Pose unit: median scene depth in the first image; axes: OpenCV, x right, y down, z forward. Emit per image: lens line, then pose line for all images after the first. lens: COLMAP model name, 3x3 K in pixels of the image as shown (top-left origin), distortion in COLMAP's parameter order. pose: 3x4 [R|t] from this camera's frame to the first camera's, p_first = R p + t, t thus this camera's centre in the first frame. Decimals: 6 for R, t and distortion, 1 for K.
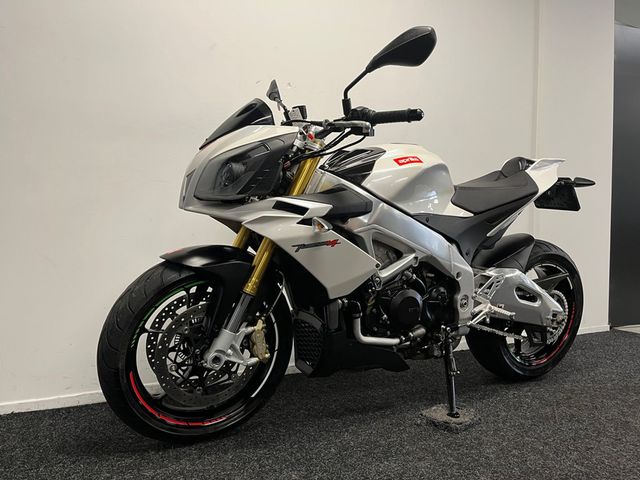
lens RADIAL K [[485.4, 0, 323.4], [0, 485.4, 237.8], [0, 0, 1]] dist [0.091153, -0.144280]
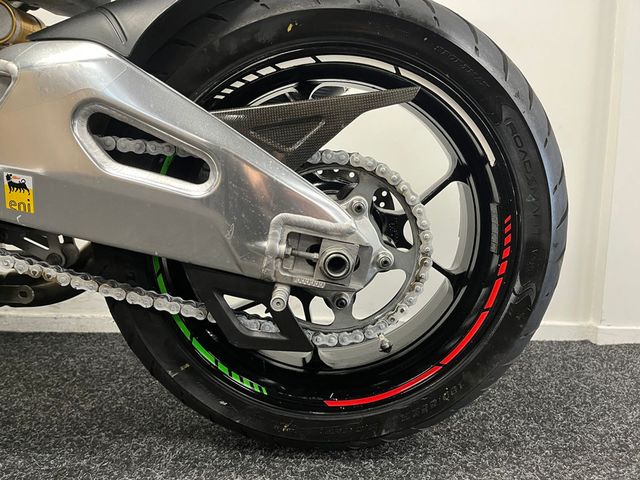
lens RADIAL K [[485.4, 0, 323.4], [0, 485.4, 237.8], [0, 0, 1]] dist [0.091153, -0.144280]
pose [[0.894329, 0.054834, -0.444037, 0.760382], [-0.021574, 0.996592, 0.079617, 0.173566], [0.446889, -0.061624, 0.892464, 0.996511]]
